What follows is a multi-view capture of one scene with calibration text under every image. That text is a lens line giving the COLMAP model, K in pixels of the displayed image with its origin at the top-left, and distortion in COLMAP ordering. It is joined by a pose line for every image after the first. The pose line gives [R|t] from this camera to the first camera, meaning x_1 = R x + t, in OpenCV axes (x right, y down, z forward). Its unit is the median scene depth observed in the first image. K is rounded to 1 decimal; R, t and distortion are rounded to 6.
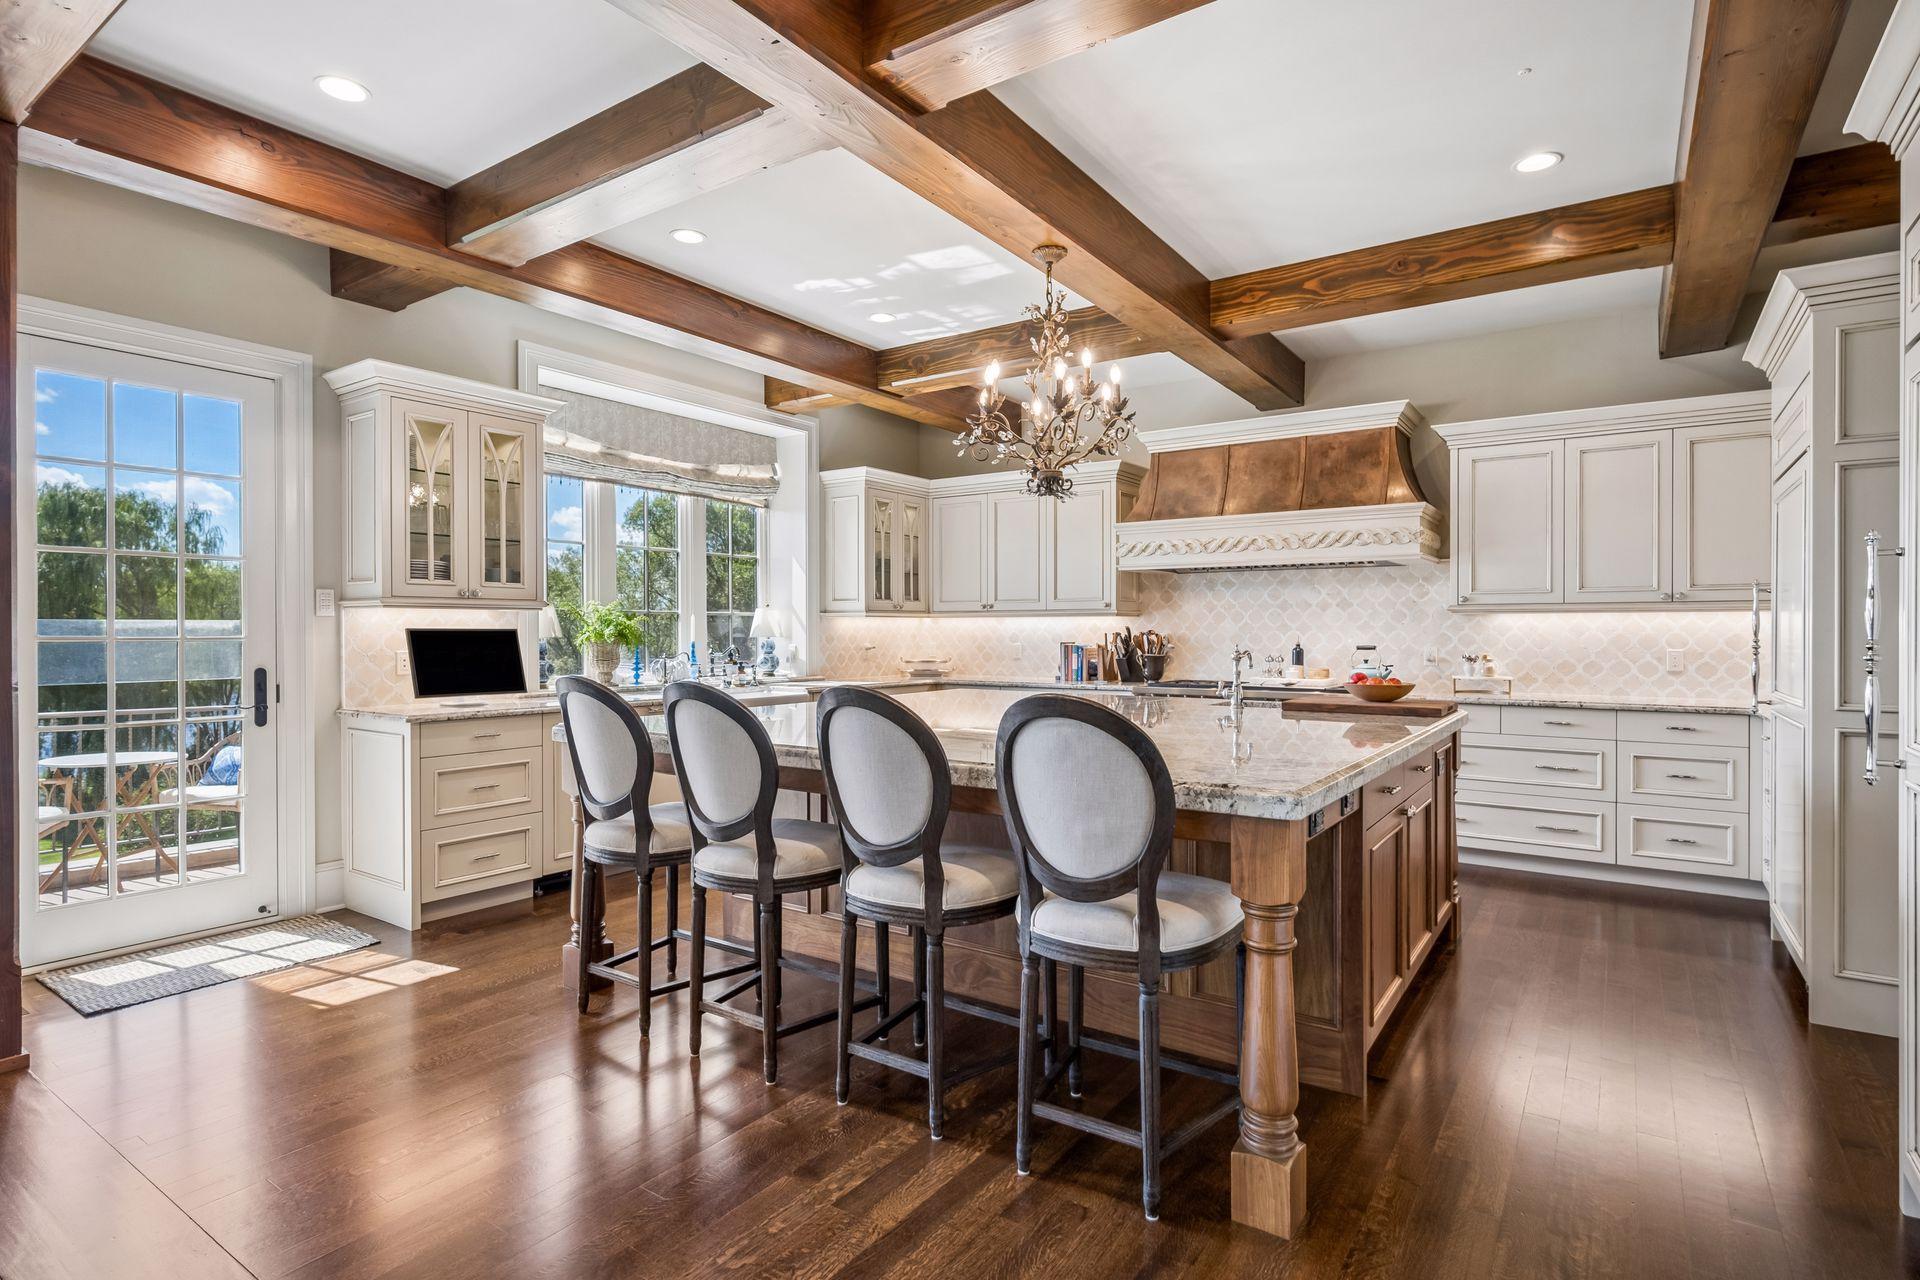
lens RADIAL K [[970.5, 0, 966.1], [0, 970.5, 632.4], [0, 0, 1]] dist [0.000164, -0.000344]
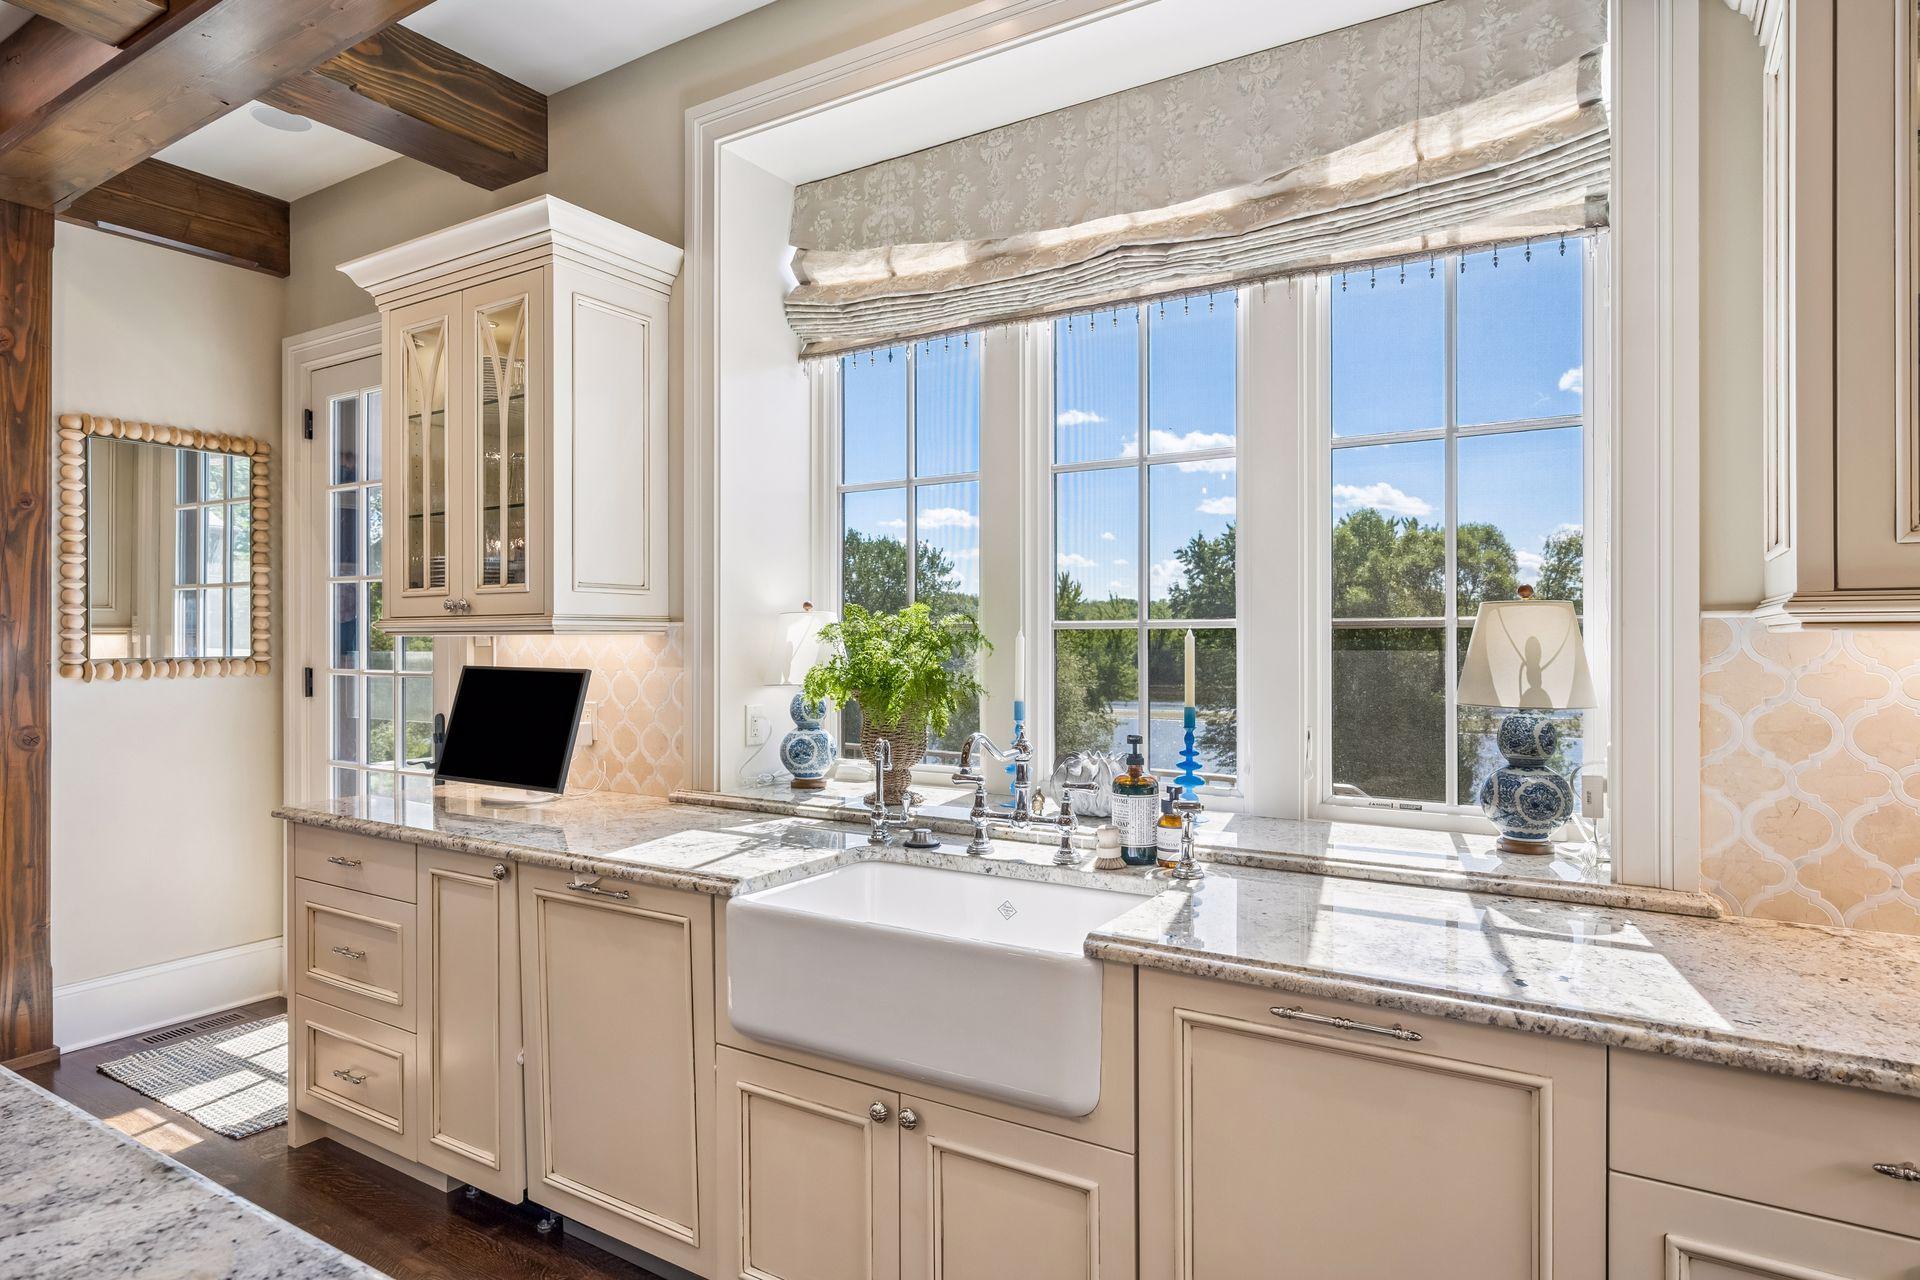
lens RADIAL K [[1073.2, 0, 963.7], [0, 1073.2, 638.0], [0, 0, 1]] dist [-0.000243, 0.000963]
pose [[0.041779, 0.000269, -0.999127, 0.099022], [0.000336, 1.000000, 0.000283, -0.016110], [0.999127, -0.000347, 0.041779, 0.929352]]
